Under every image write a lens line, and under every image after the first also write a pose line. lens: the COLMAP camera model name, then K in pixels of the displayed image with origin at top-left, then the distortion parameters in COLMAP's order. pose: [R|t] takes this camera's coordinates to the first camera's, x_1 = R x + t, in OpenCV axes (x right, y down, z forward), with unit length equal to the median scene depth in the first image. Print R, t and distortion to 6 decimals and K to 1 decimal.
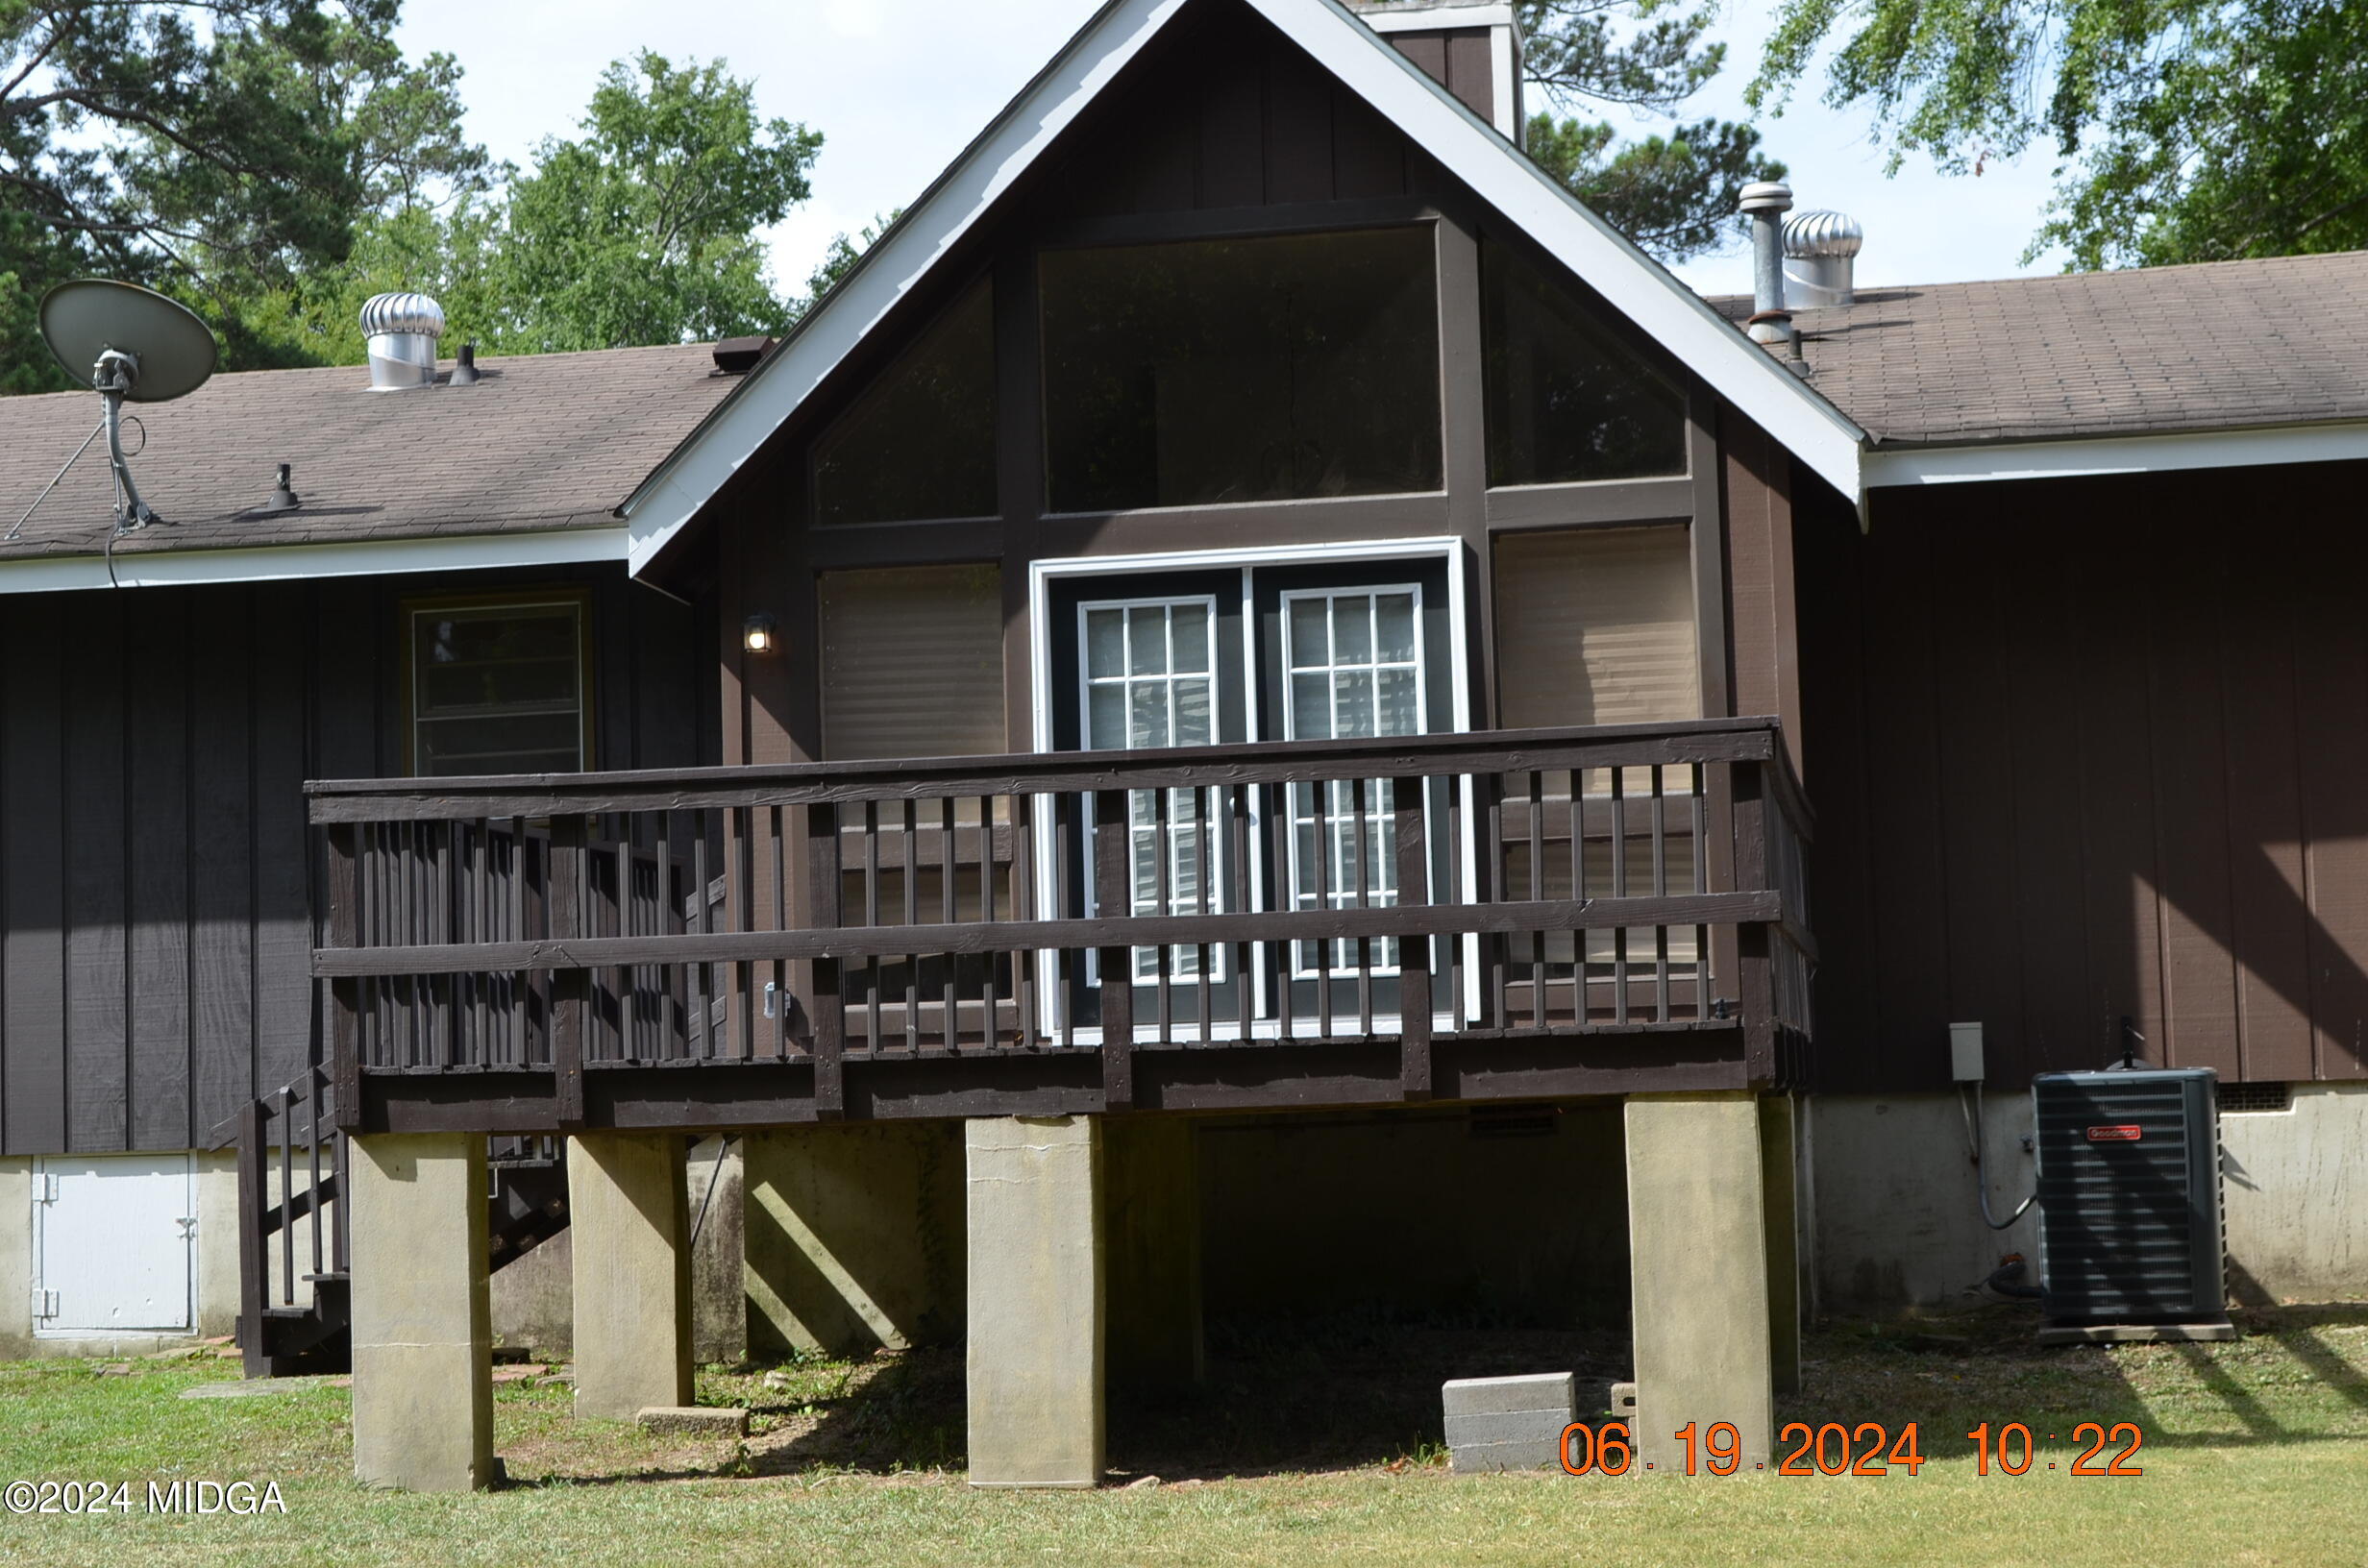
lens RADIAL K [[3152.4, 0, 1184.0], [0, 3152.4, 784.0], [0, 0, 1]] dist [-0.004635, 0.057055]
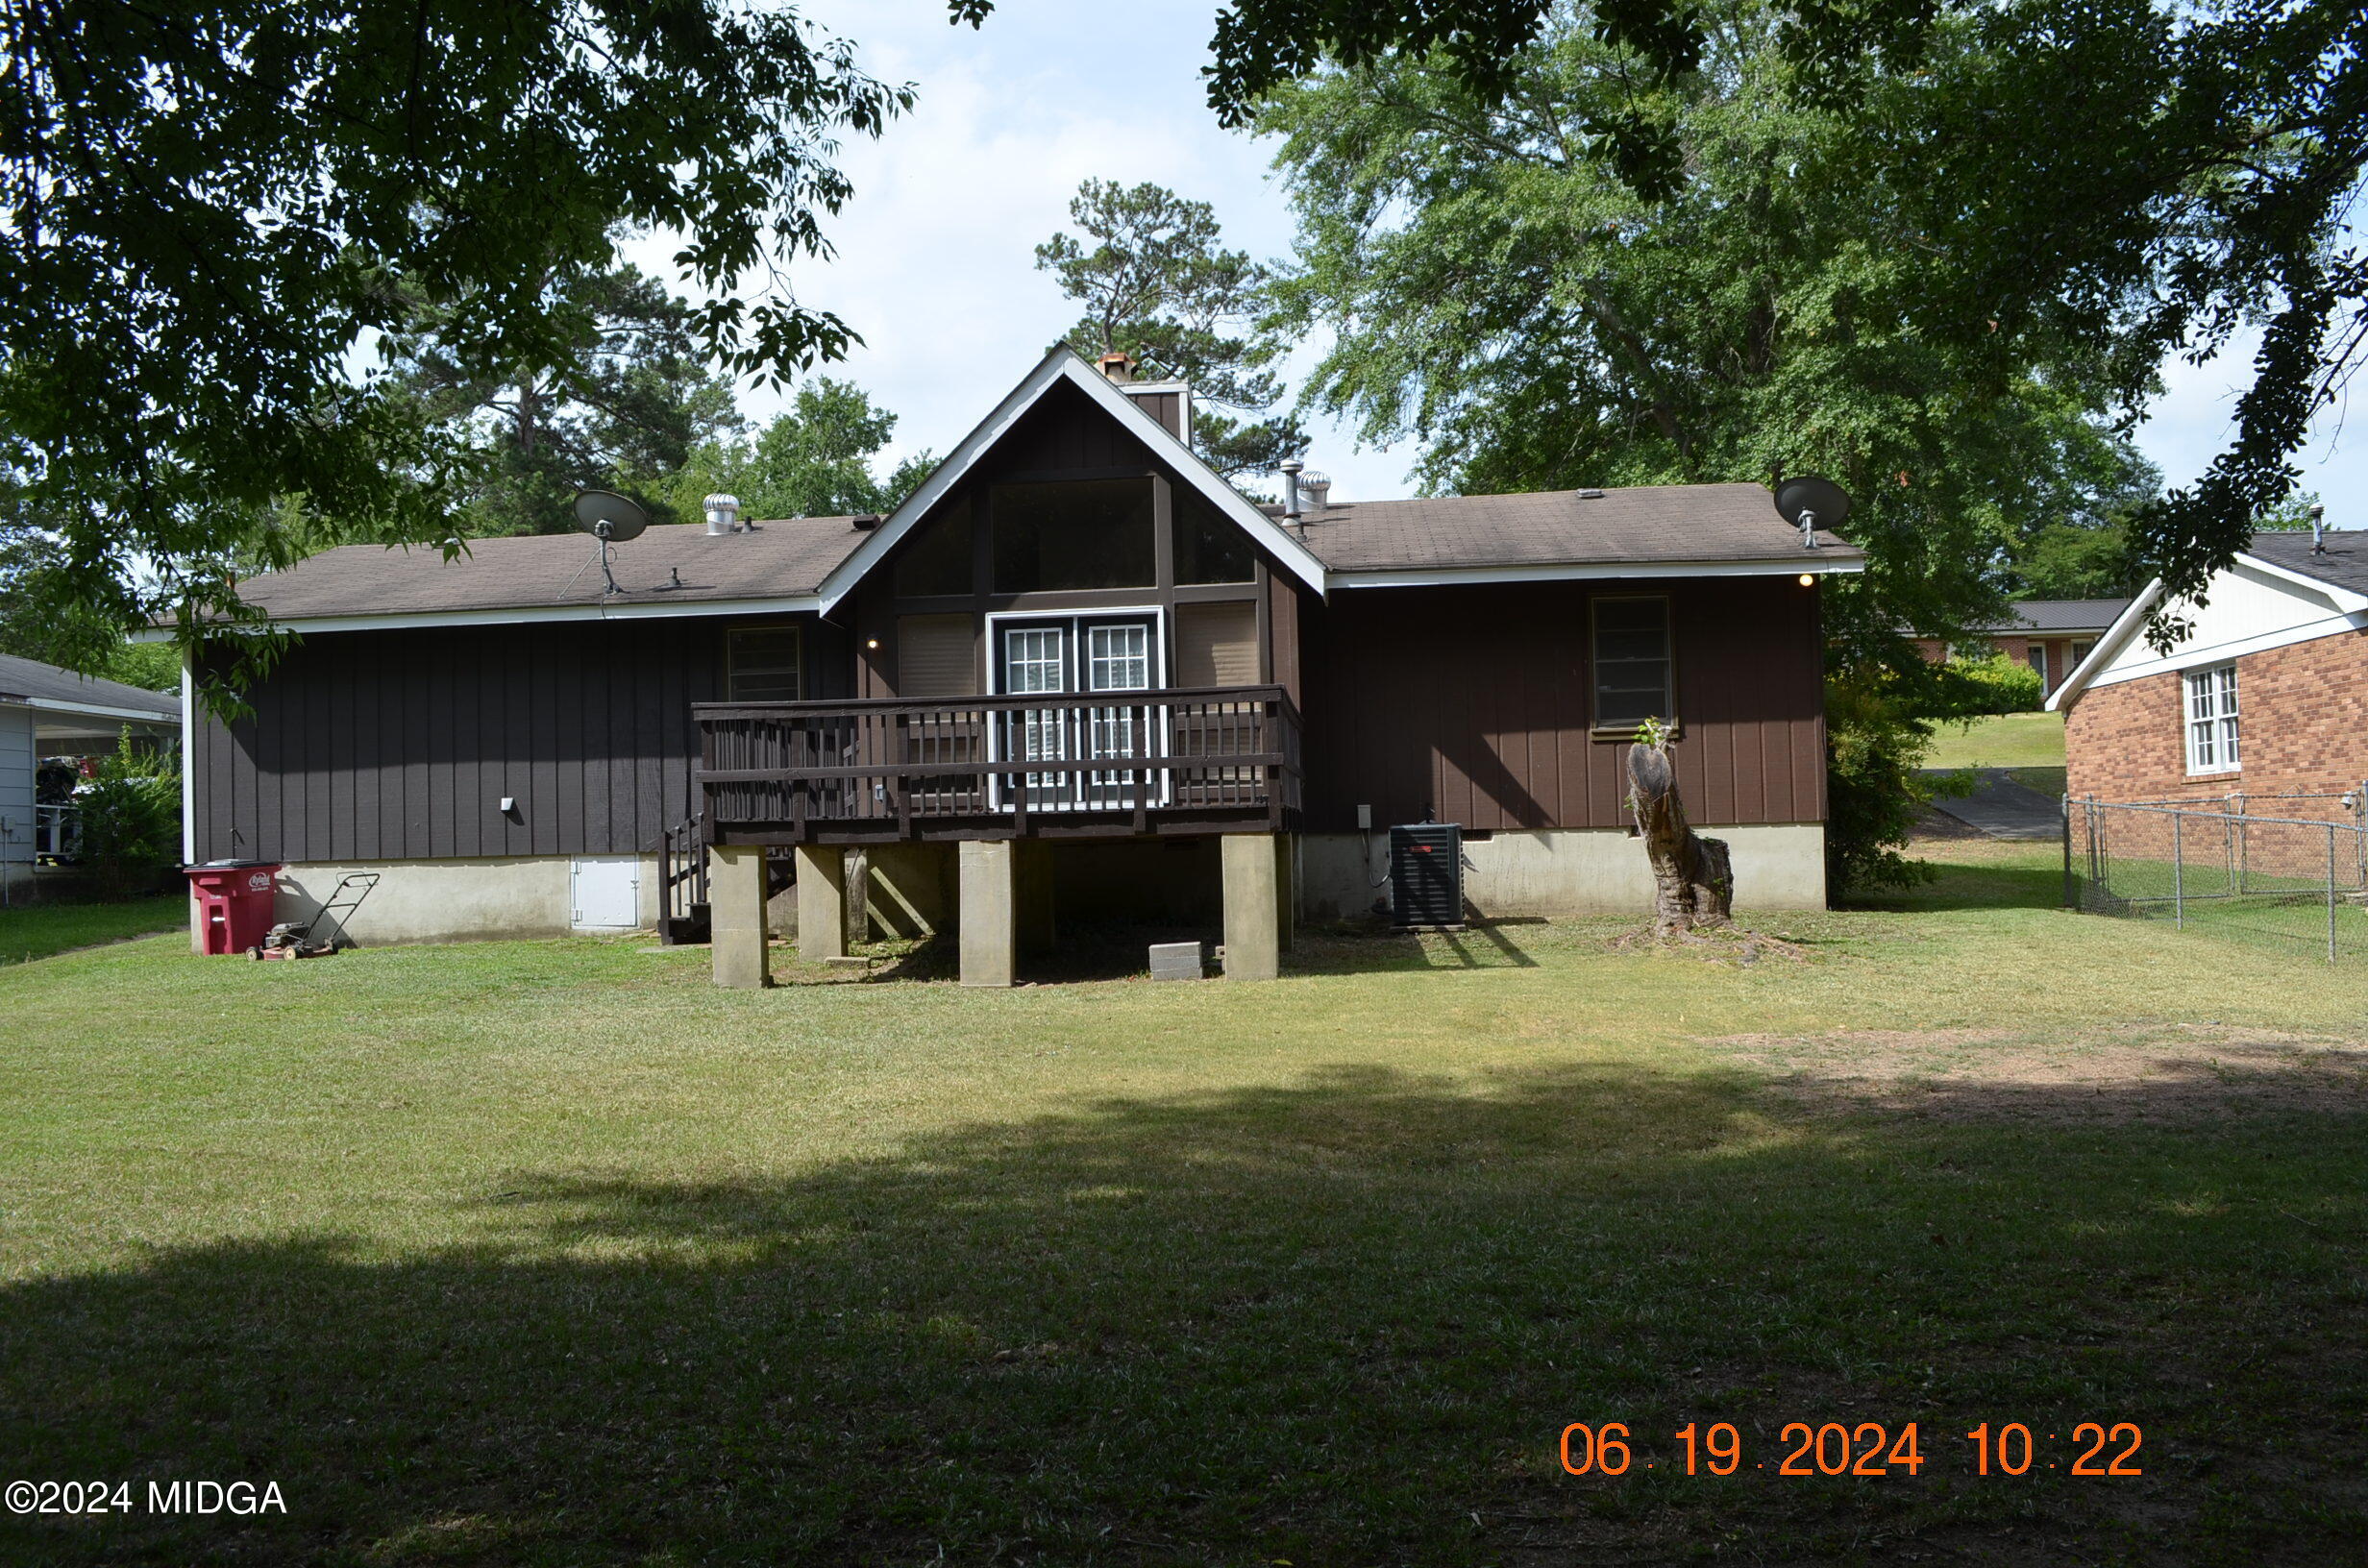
lens RADIAL K [[1768.5, 0, 1184.0], [0, 1768.5, 784.0], [0, 0, 1]] dist [-0.092814, 0.000047]
pose [[0.997470, 0.007336, 0.070709, 0.008238], [-0.012156, 0.997613, 0.067970, -0.033650], [-0.070042, -0.068658, 0.995179, -0.375009]]
